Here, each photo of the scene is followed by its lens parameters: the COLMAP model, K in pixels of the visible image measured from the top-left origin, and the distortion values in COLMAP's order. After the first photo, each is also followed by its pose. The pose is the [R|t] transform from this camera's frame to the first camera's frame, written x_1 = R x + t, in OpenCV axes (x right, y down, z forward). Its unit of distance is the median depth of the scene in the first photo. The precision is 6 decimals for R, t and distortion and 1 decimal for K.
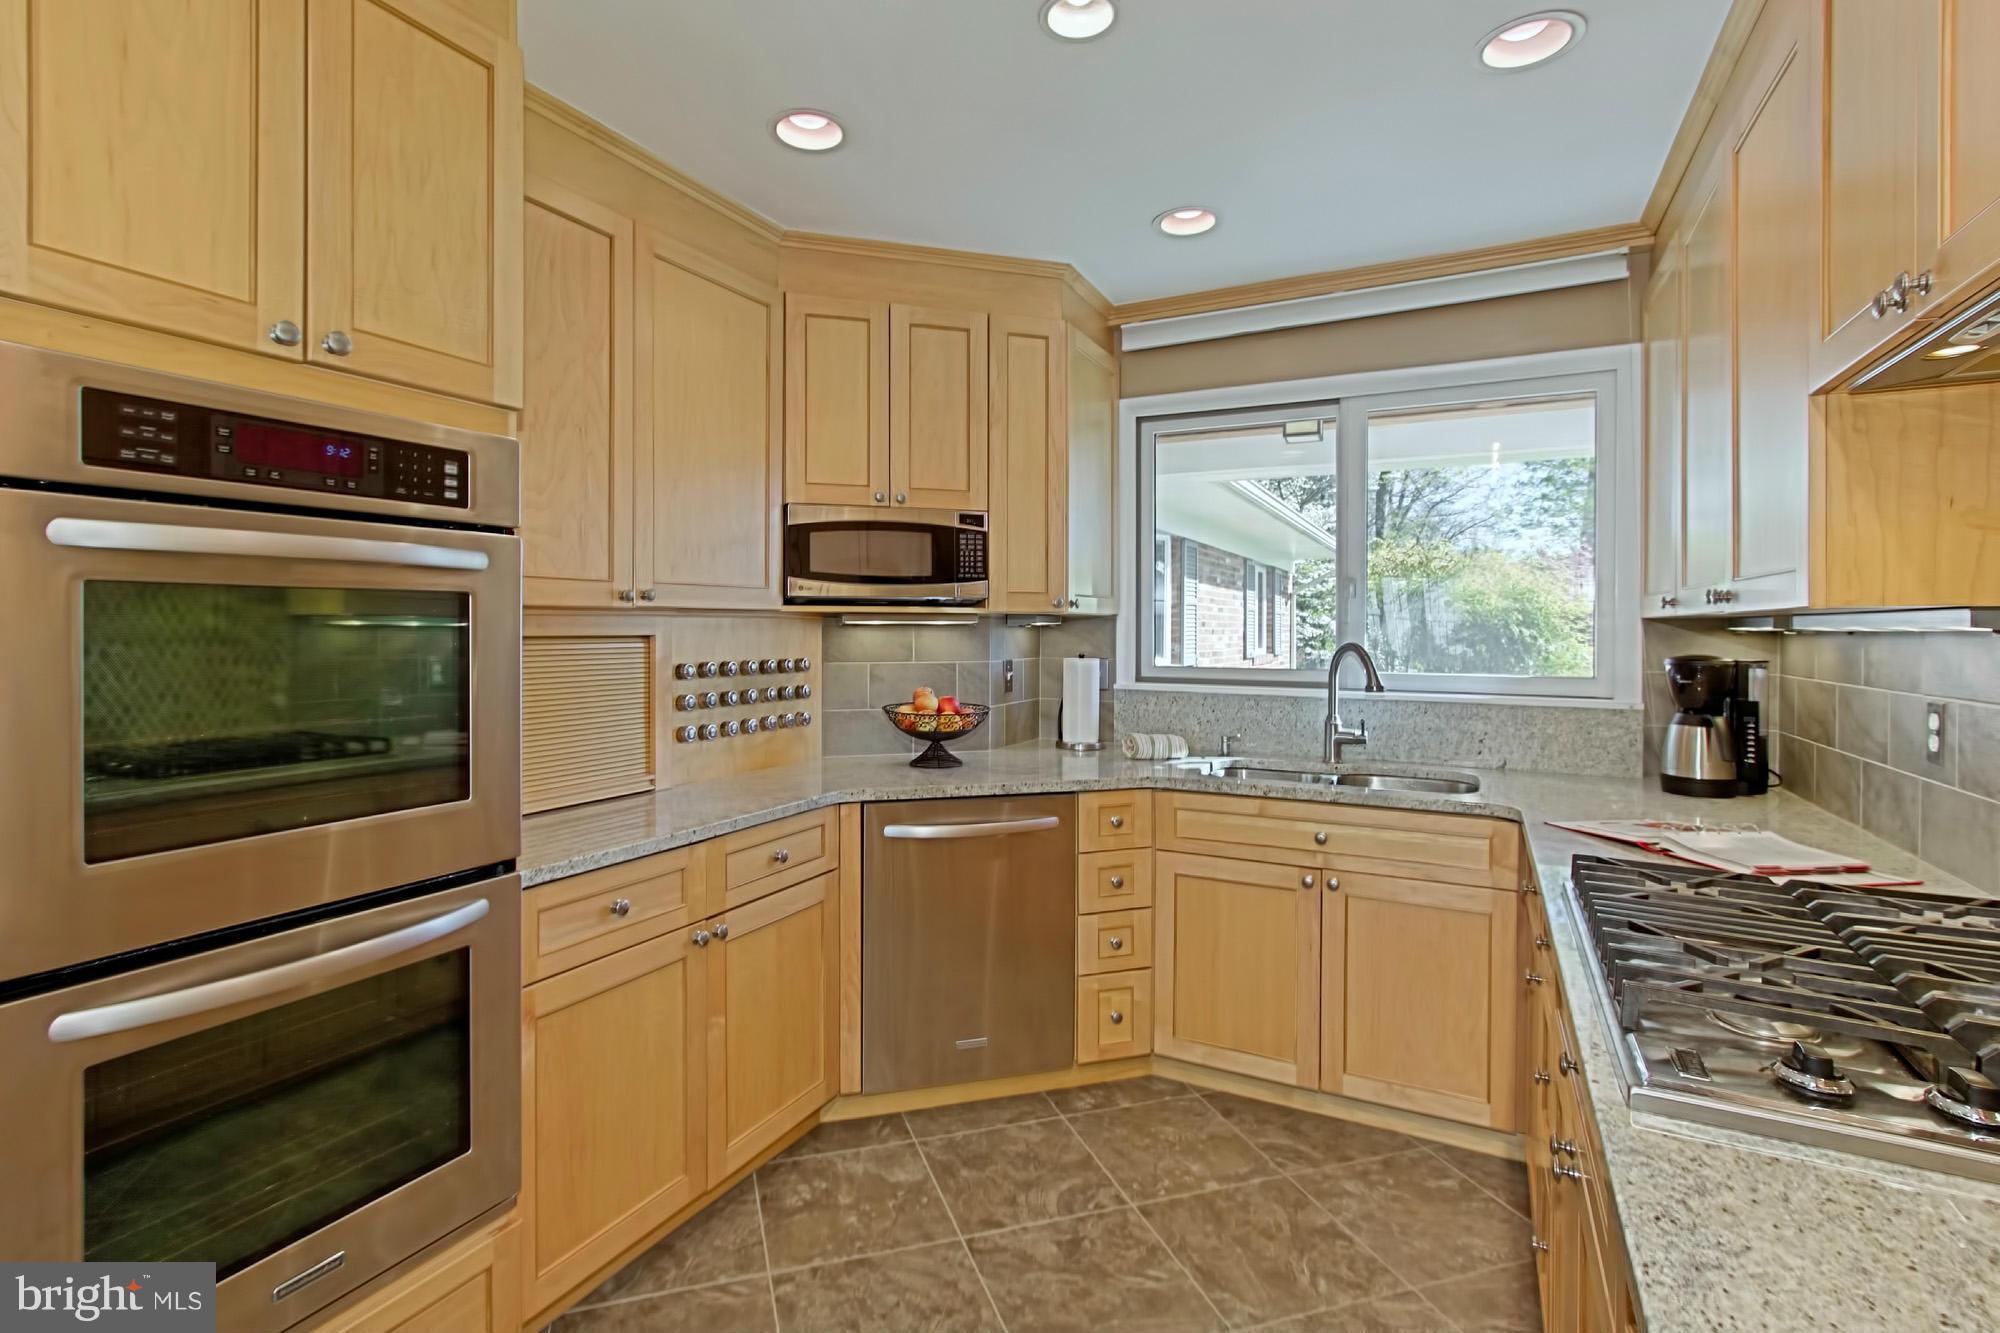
lens RADIAL K [[966.8, 0, 999.3], [0, 966.8, 634.7], [0, 0, 1]] dist [-0.001213, 0.000428]
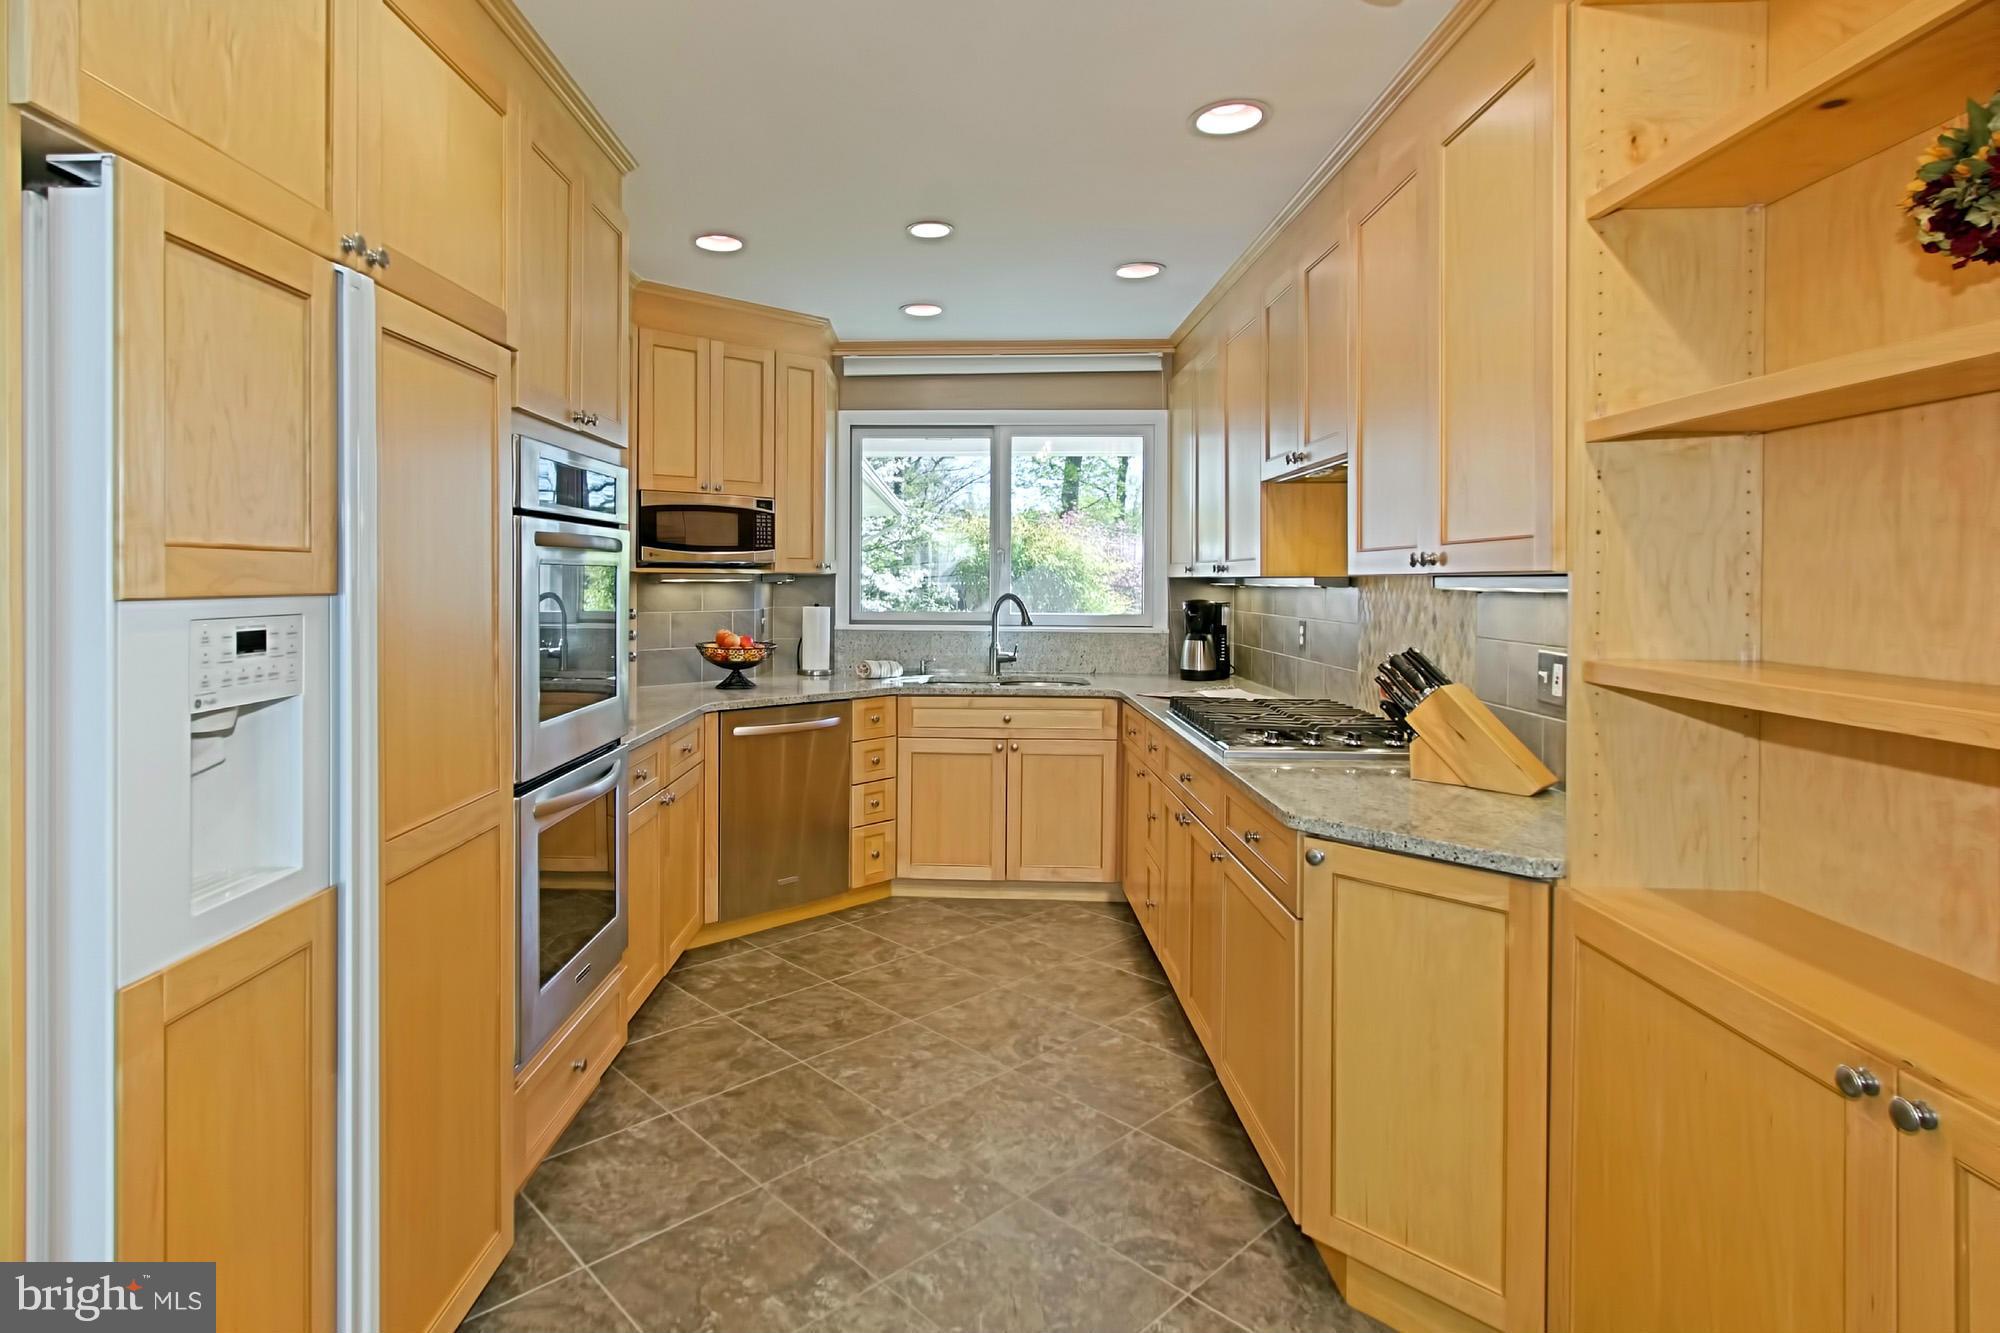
lens RADIAL K [[1028.5, 0, 983.8], [0, 1028.5, 596.0], [0, 0, 1]] dist [-0.001070, 0.001249]
pose [[0.890632, -0.007972, 0.454655, -0.411313], [0.002963, 0.999927, 0.011730, -0.006931], [-0.454715, -0.009101, 0.890591, -0.418229]]
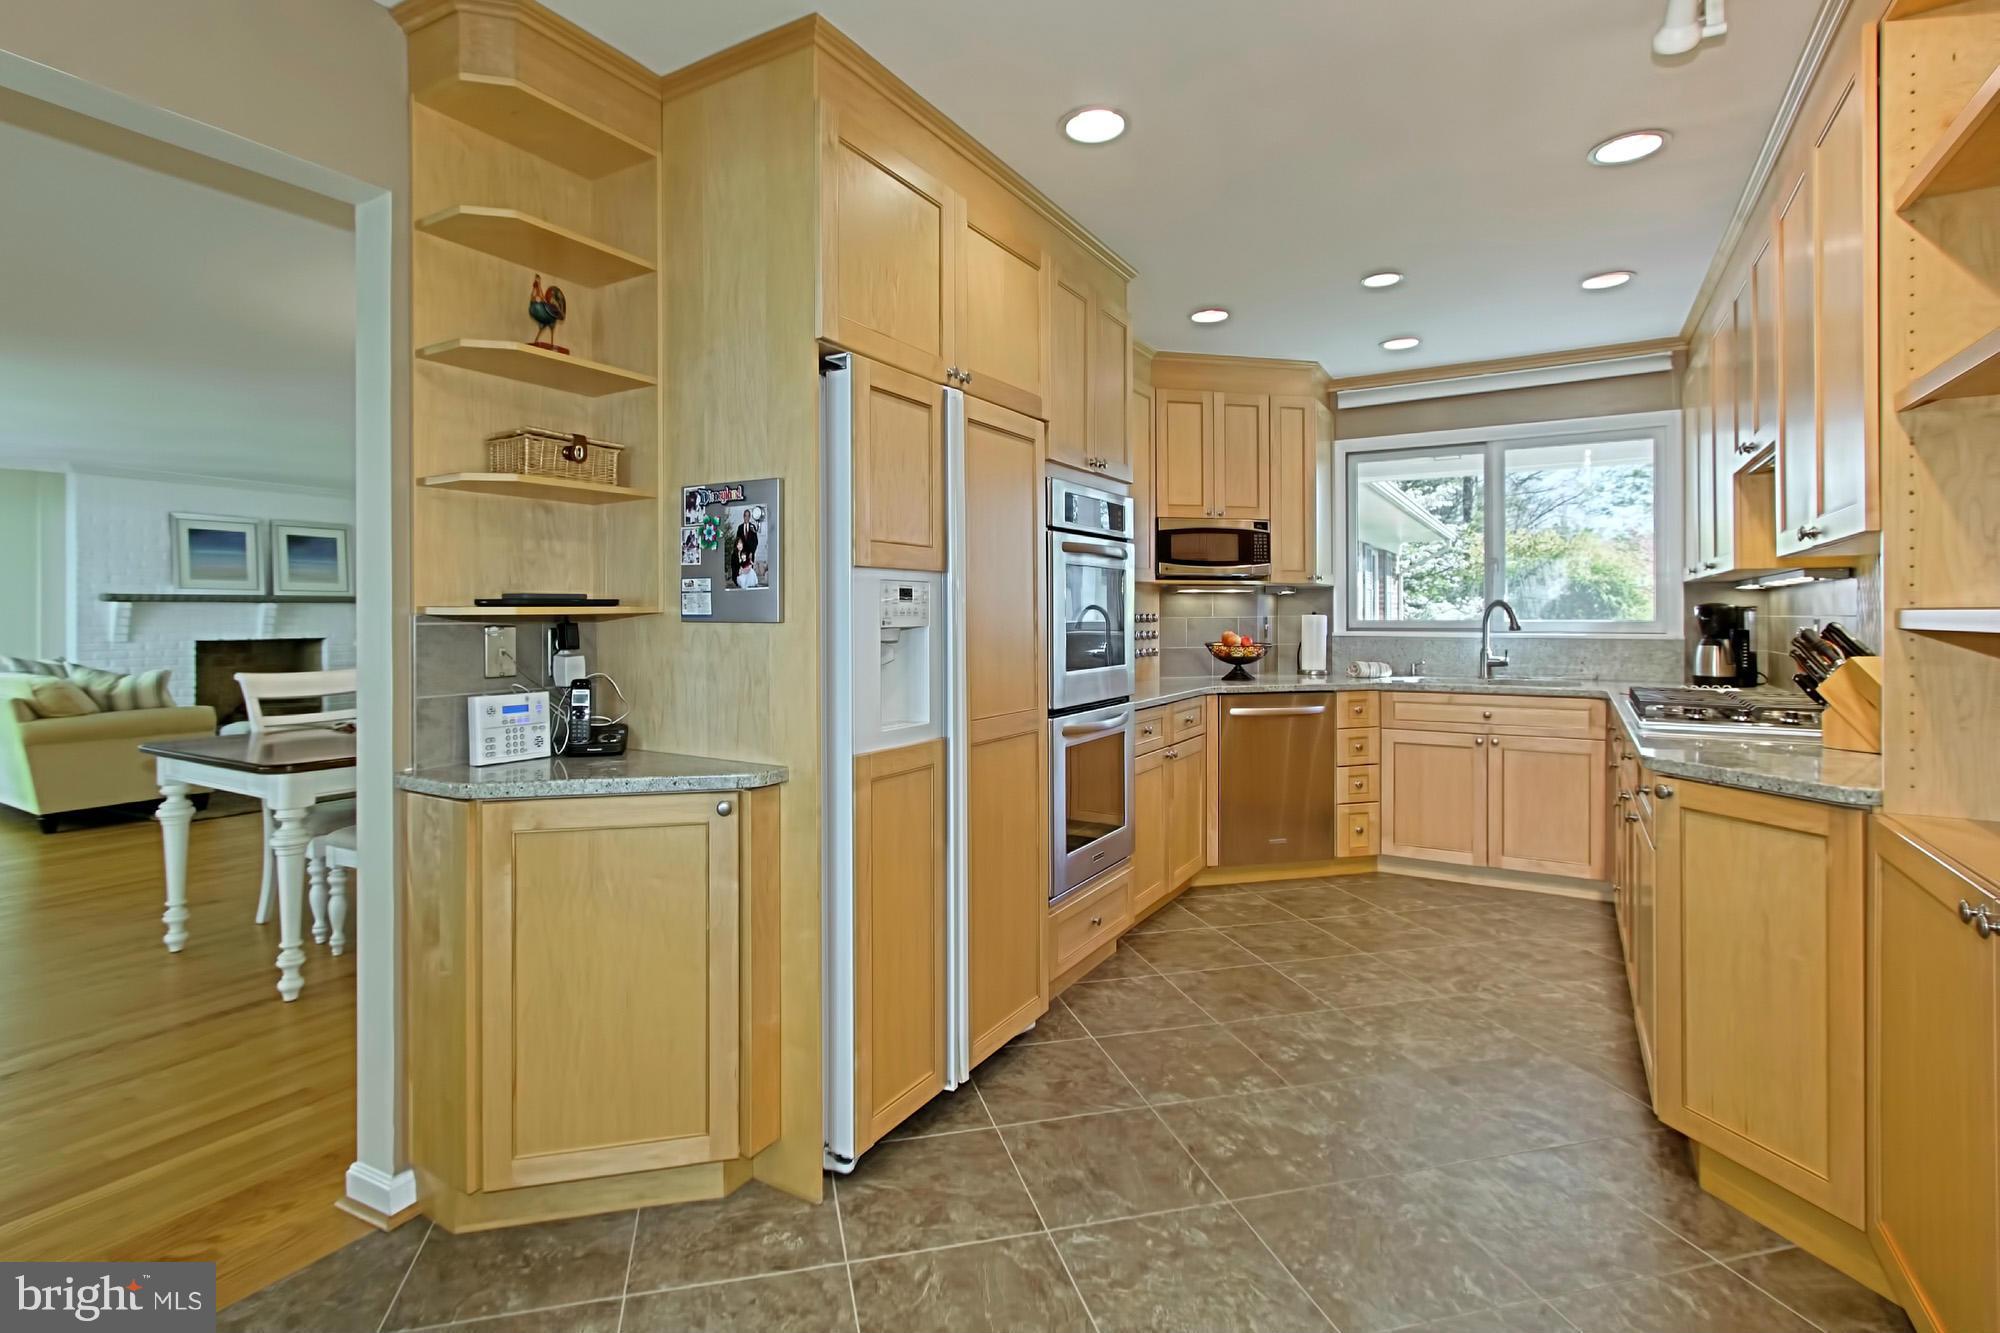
lens RADIAL K [[1033.2, 0, 1053.5], [0, 1033.2, 630.8], [0, 0, 1]] dist [0.002615, 0.000636]
pose [[0.999937, -0.011122, -0.001671, -0.371516], [0.011132, 0.999920, 0.005964, 0.041543], [0.001604, -0.005982, 0.999981, -0.708486]]
